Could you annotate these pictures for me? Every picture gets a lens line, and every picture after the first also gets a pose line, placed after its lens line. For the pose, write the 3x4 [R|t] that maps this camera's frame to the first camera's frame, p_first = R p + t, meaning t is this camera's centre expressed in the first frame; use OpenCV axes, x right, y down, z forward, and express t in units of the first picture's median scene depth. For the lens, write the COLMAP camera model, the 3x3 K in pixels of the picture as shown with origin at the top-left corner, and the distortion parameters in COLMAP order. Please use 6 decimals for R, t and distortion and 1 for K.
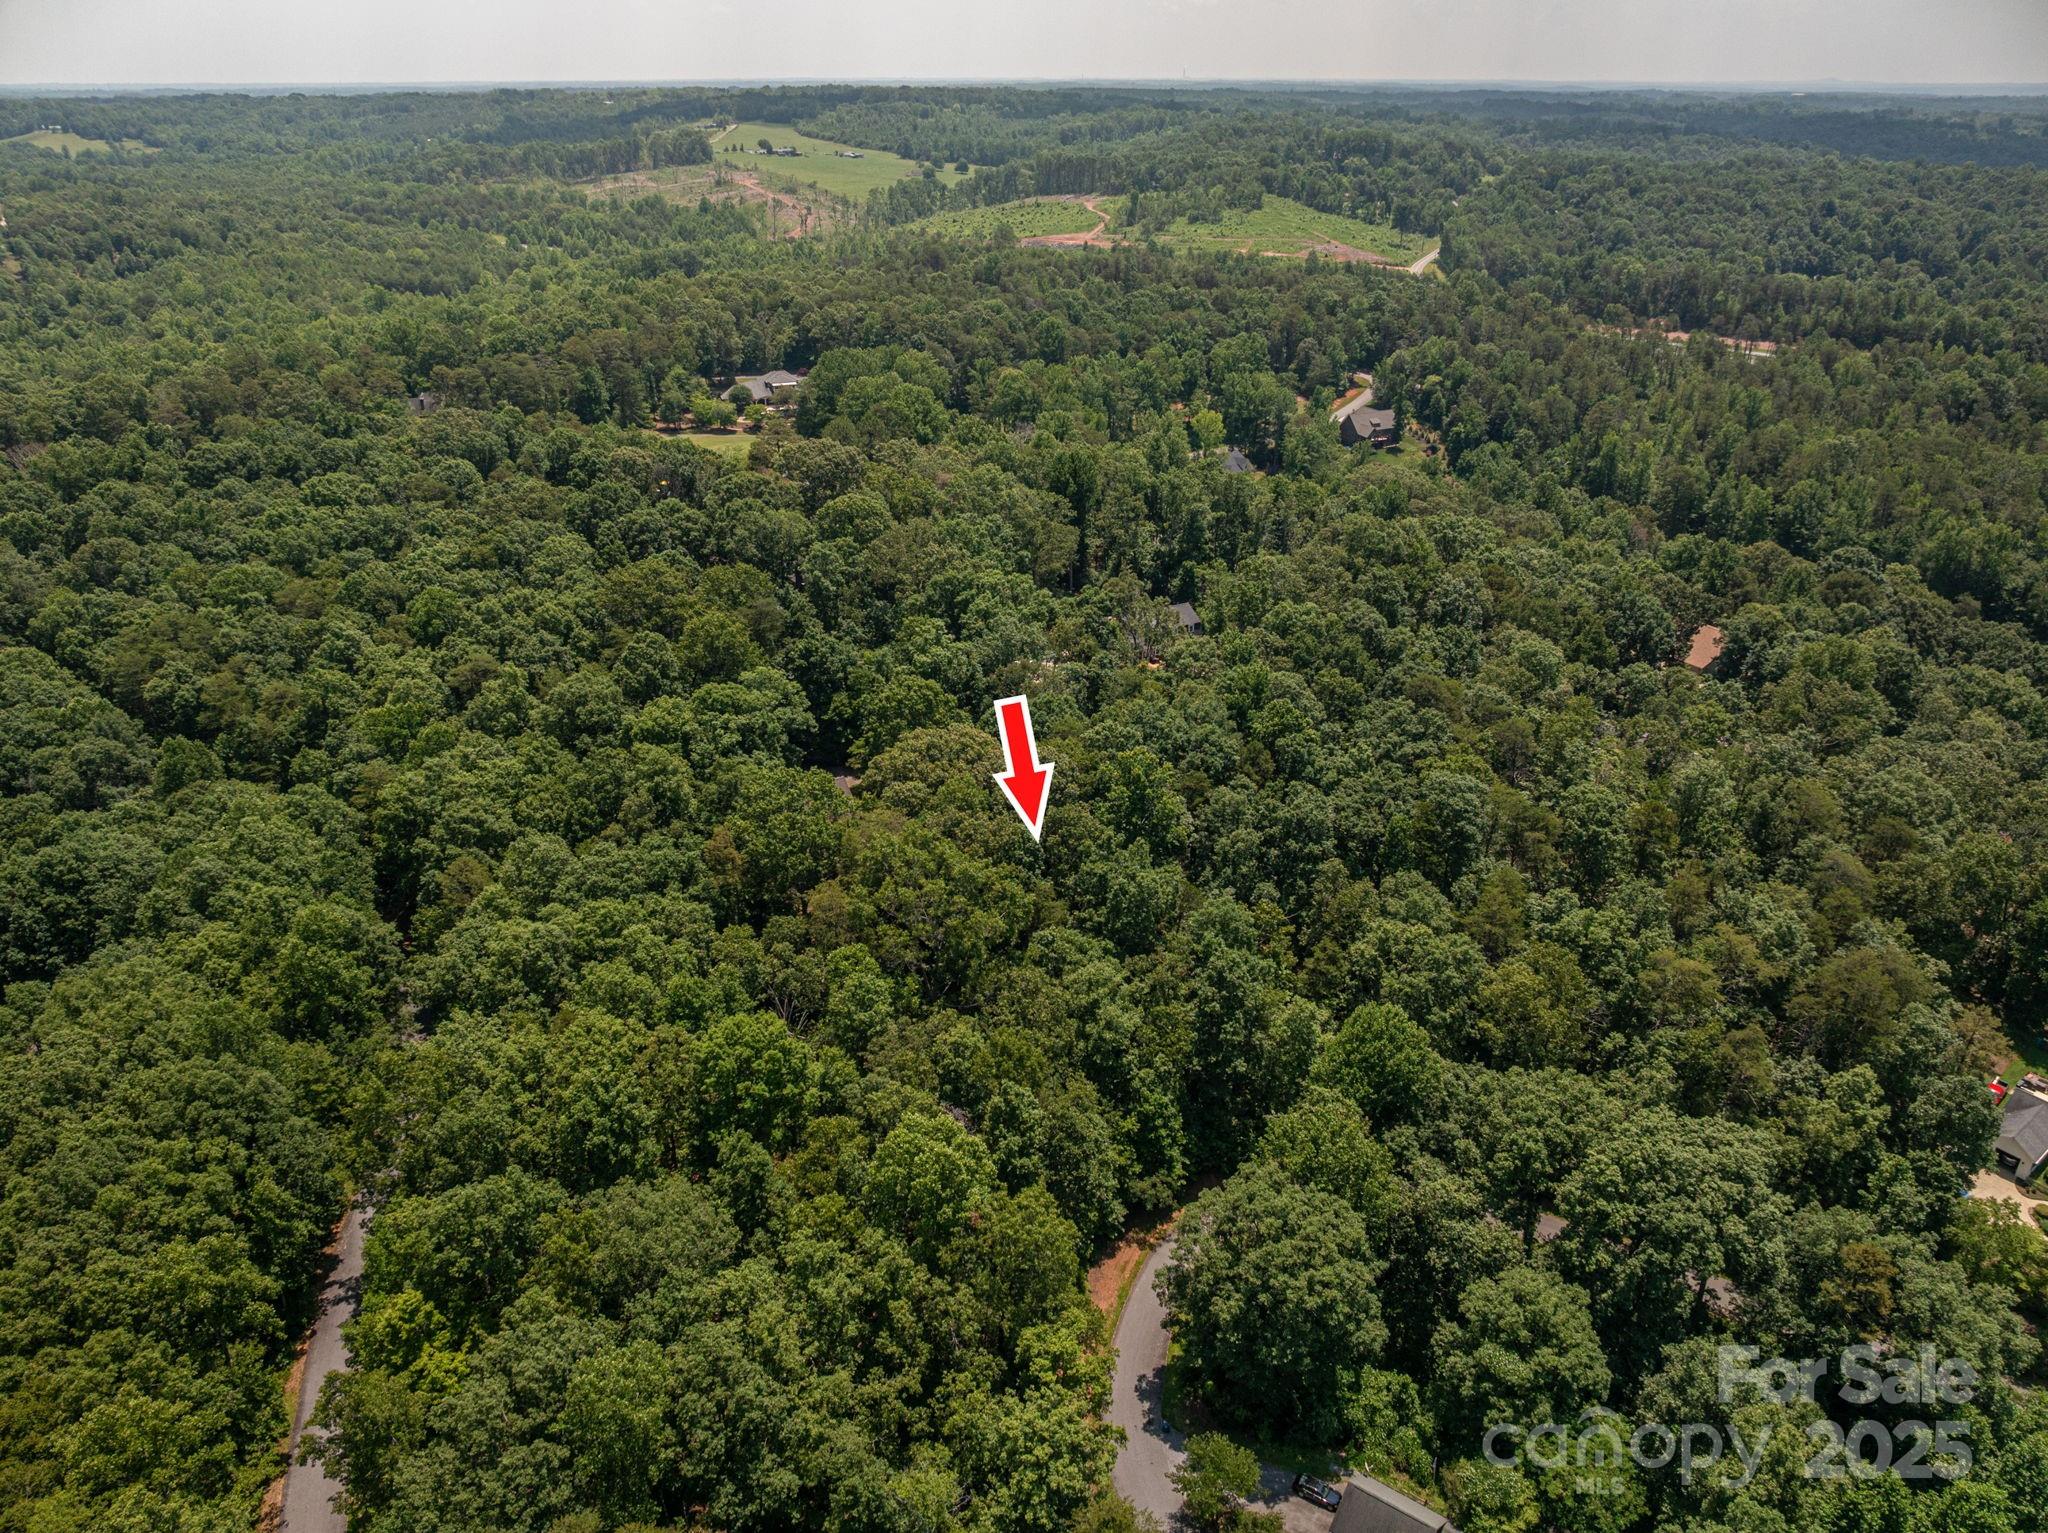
lens RADIAL K [[1430.2, 0, 1040.6], [0, 1430.2, 767.3], [0, 0, 1]] dist [-0.047455, 0.014446]
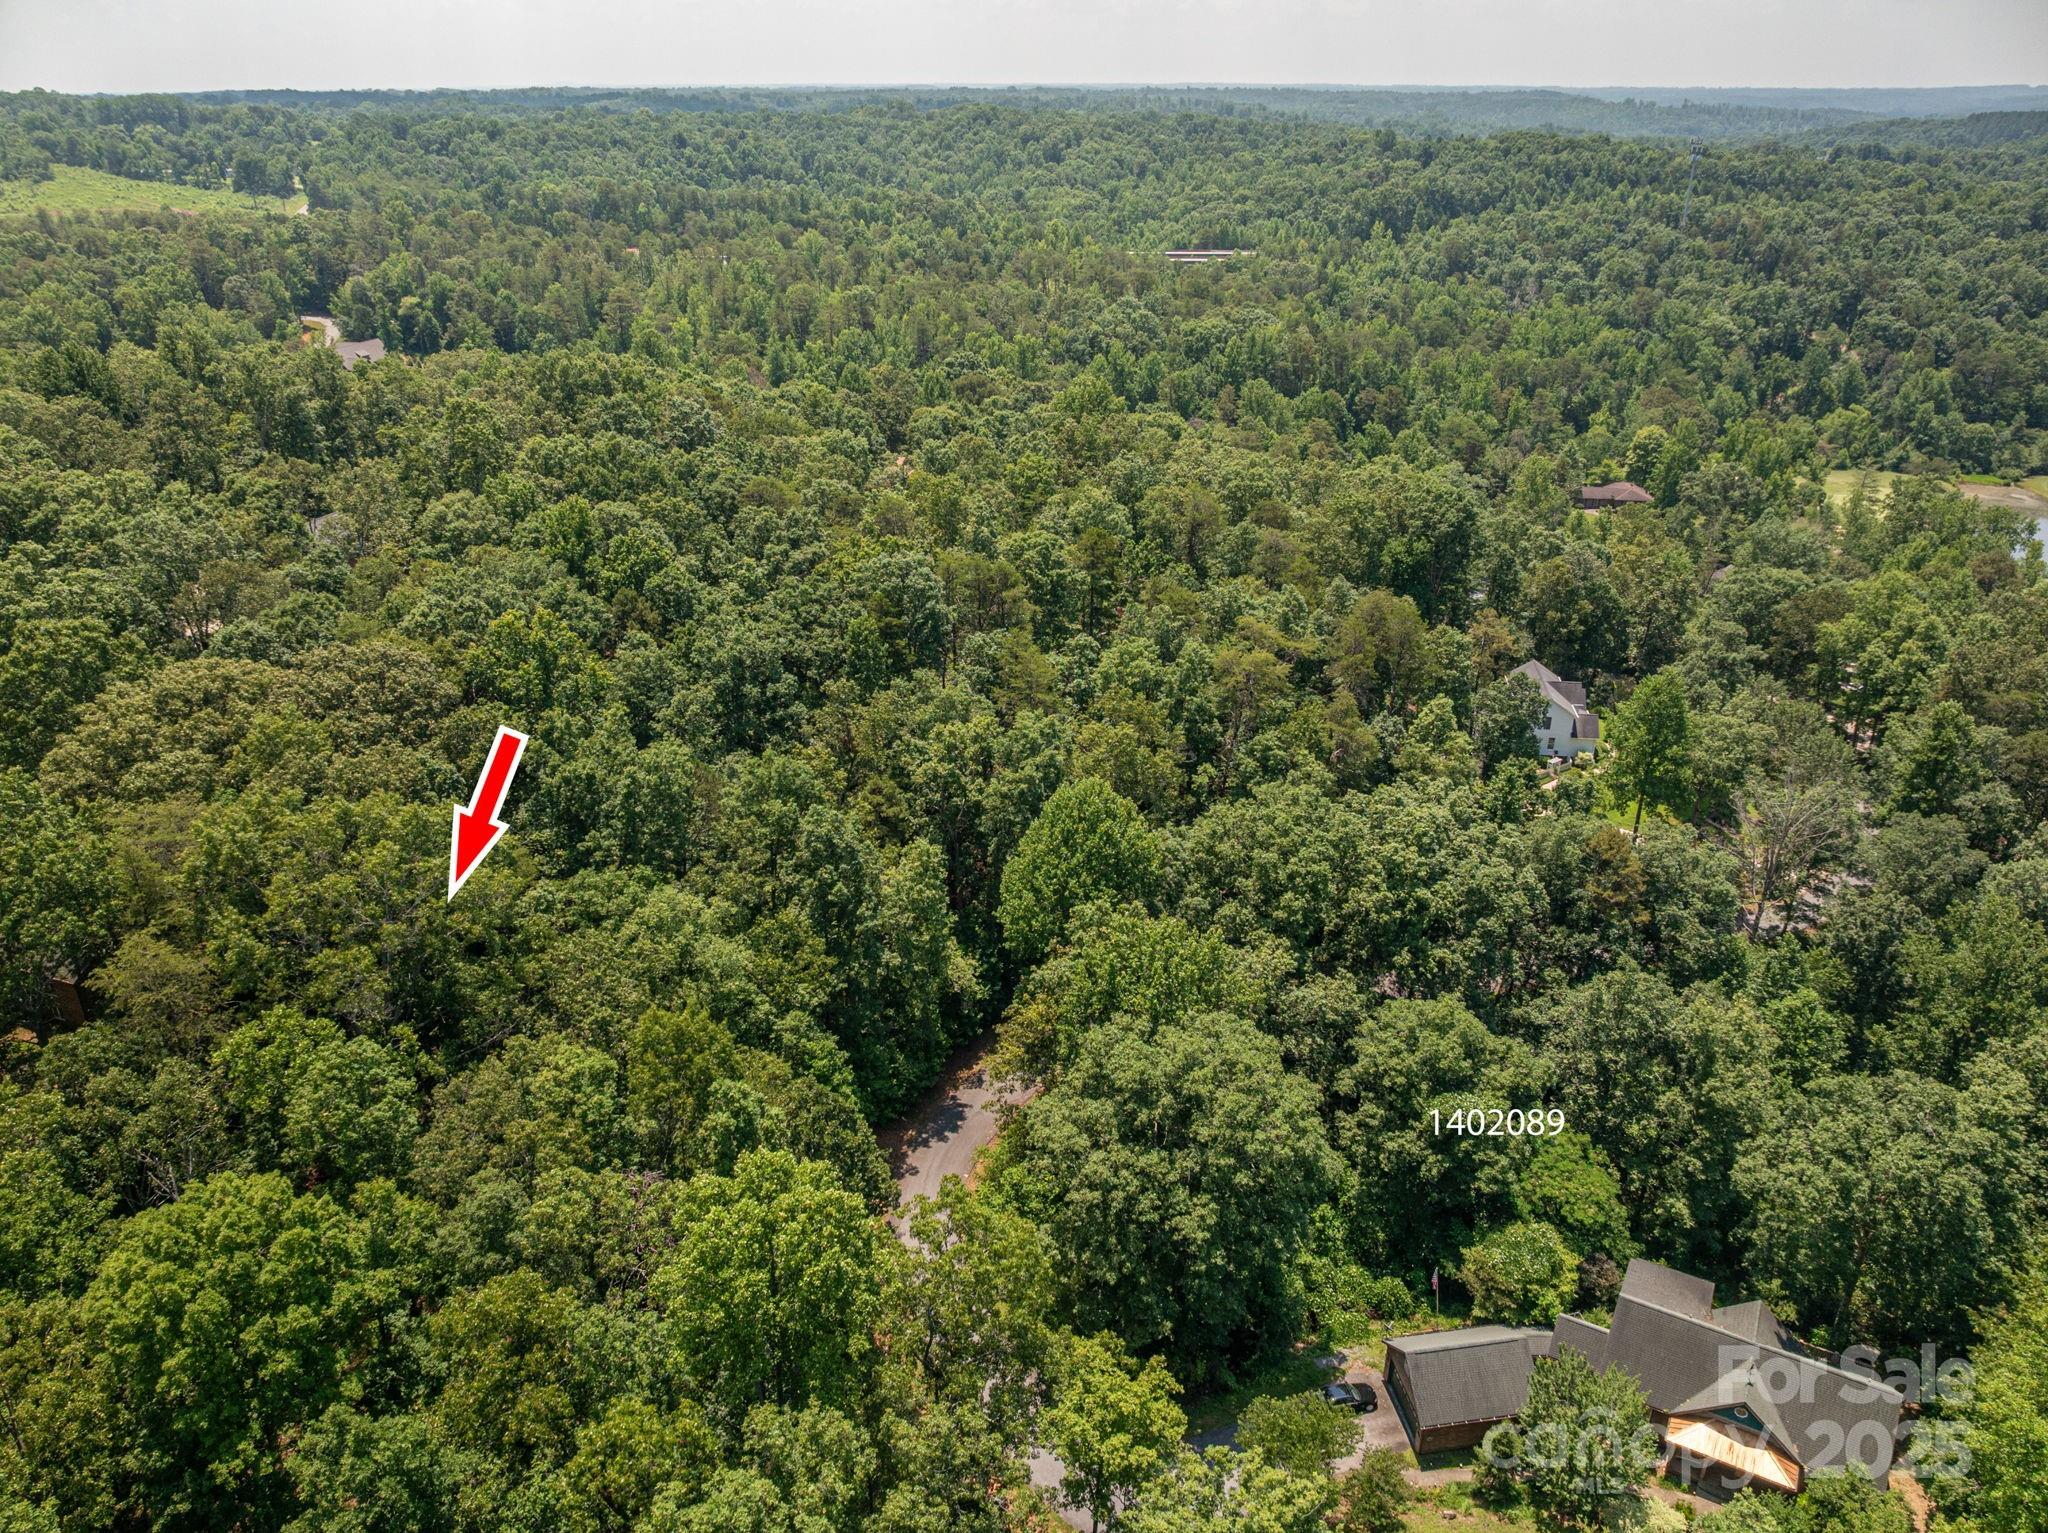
lens RADIAL K [[1430.2, 0, 1040.6], [0, 1430.2, 767.3], [0, 0, 1]] dist [-0.047455, 0.014446]
pose [[0.720380, -0.301007, 0.624857, -0.074956], [0.304491, 0.946709, 0.105011, 0.024316], [-0.623167, 0.114616, 0.773645, 0.140756]]
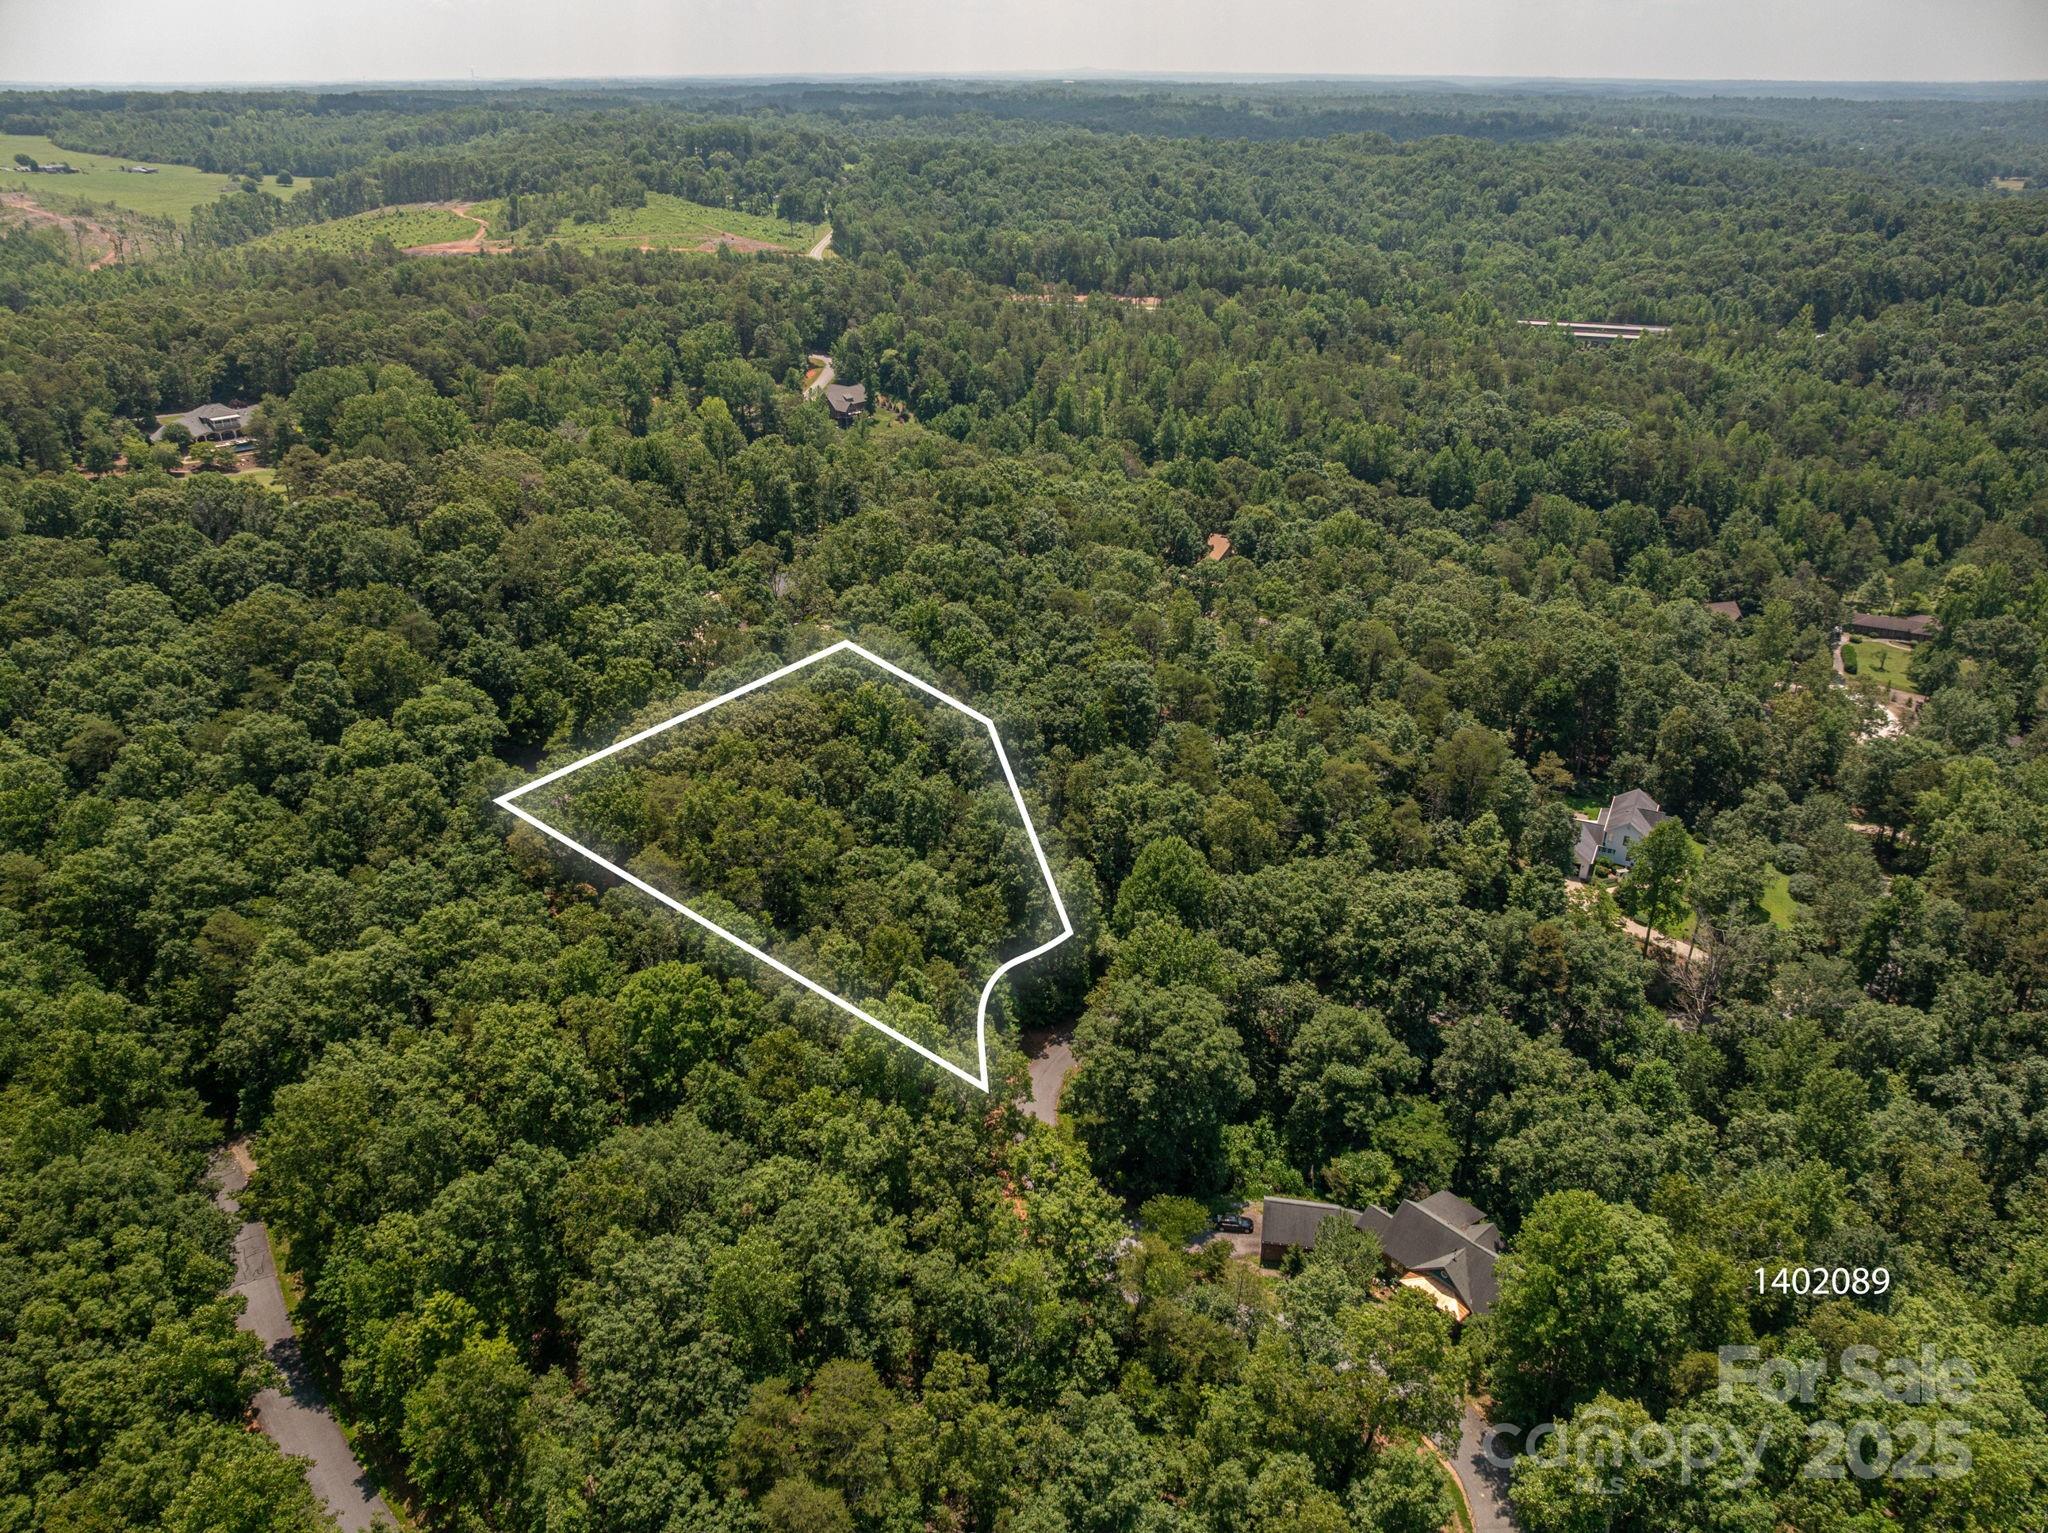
lens RADIAL K [[1430.2, 0, 1040.6], [0, 1430.2, 767.3], [0, 0, 1]] dist [-0.047455, 0.014446]
pose [[0.904275, -0.188154, 0.383256, -0.098897], [0.187190, 0.981501, 0.040187, 0.012596], [-0.383728, 0.035401, 0.922767, -0.024622]]
